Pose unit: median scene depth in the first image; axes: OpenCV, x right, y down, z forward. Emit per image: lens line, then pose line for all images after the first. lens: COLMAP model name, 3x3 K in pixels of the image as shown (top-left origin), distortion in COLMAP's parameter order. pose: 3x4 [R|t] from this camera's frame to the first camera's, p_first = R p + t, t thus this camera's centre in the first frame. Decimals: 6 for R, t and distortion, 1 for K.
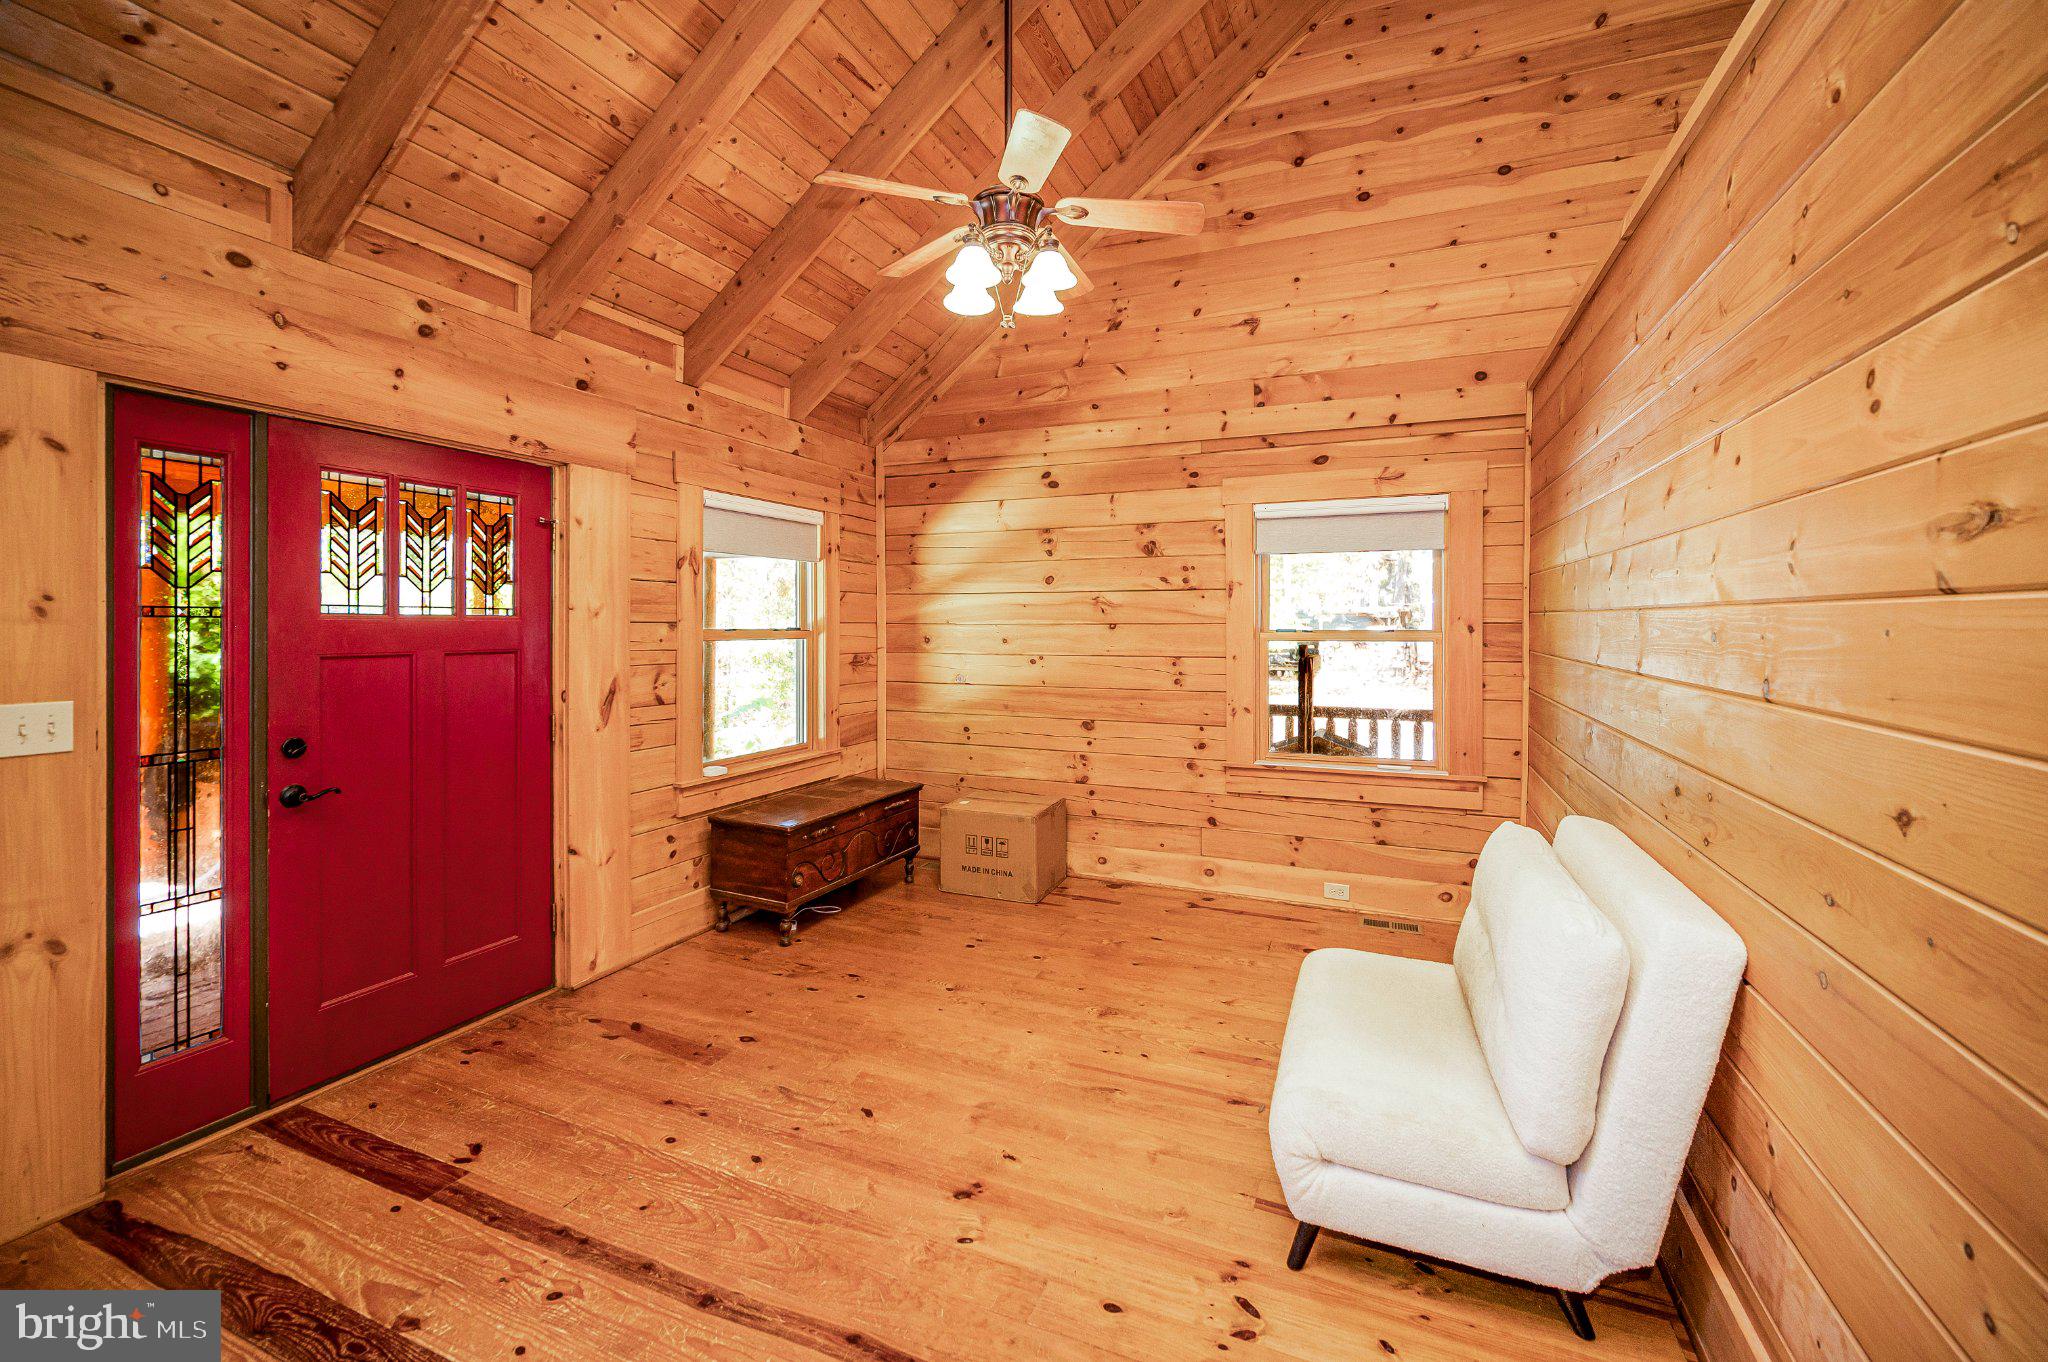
lens RADIAL K [[835.7, 0, 1021.2], [0, 835.7, 630.4], [0, 0, 1]] dist [-0.001965, -0.000092]
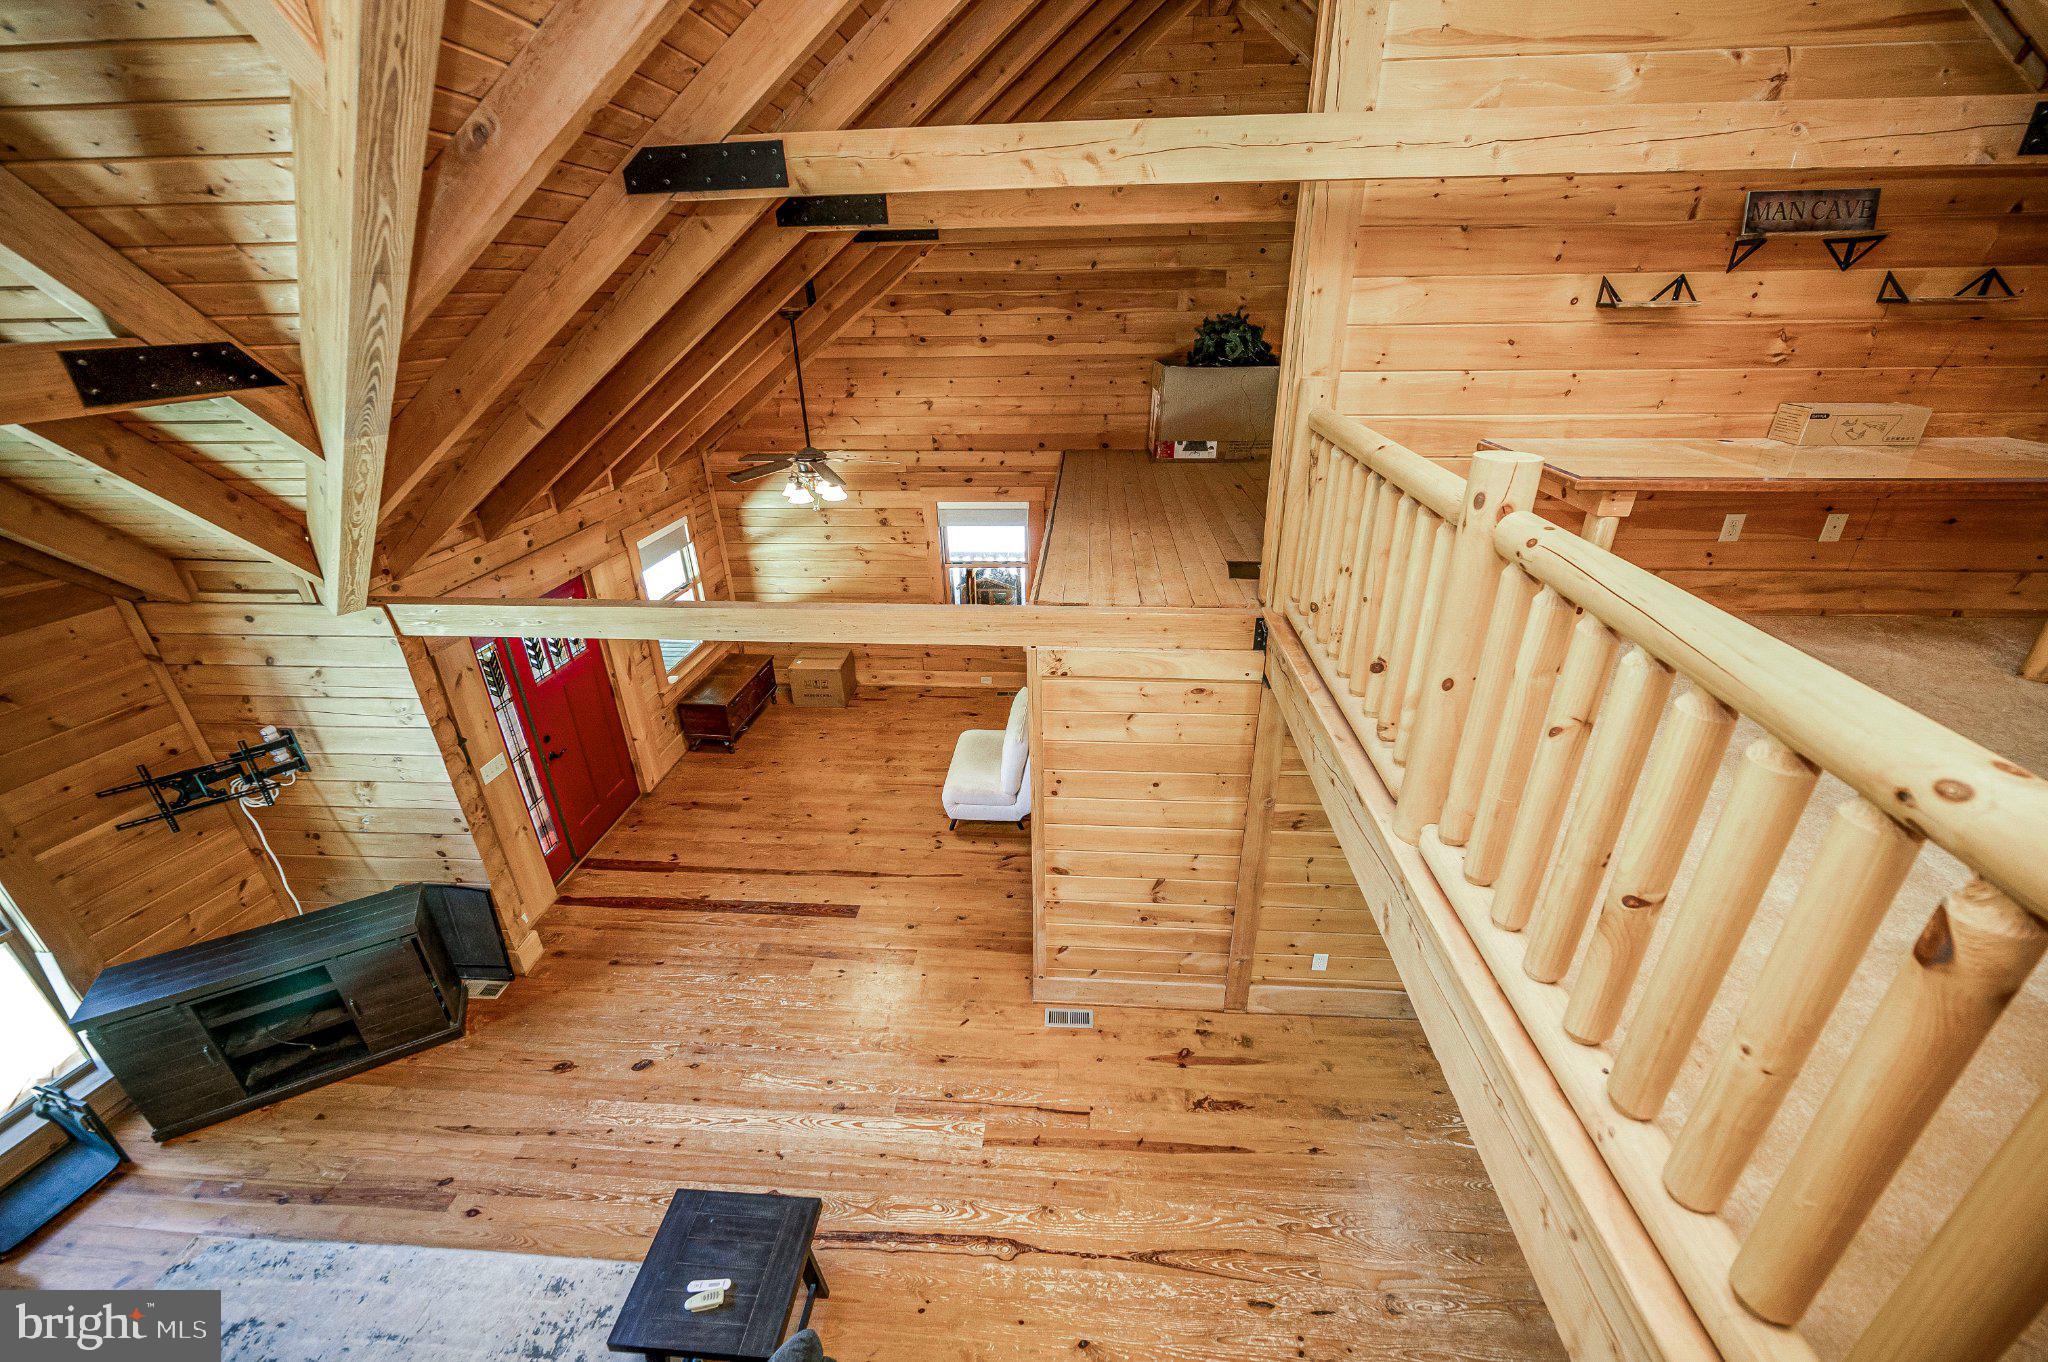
lens RADIAL K [[835.7, 0, 1028.8], [0, 835.7, 675.0], [0, 0, 1]] dist [-0.001965, -0.000092]
pose [[0.946947, -0.157128, 0.280360, -0.120082], [0.020102, 0.899587, 0.436278, -0.637343], [-0.320760, -0.407496, 0.855020, -0.870083]]
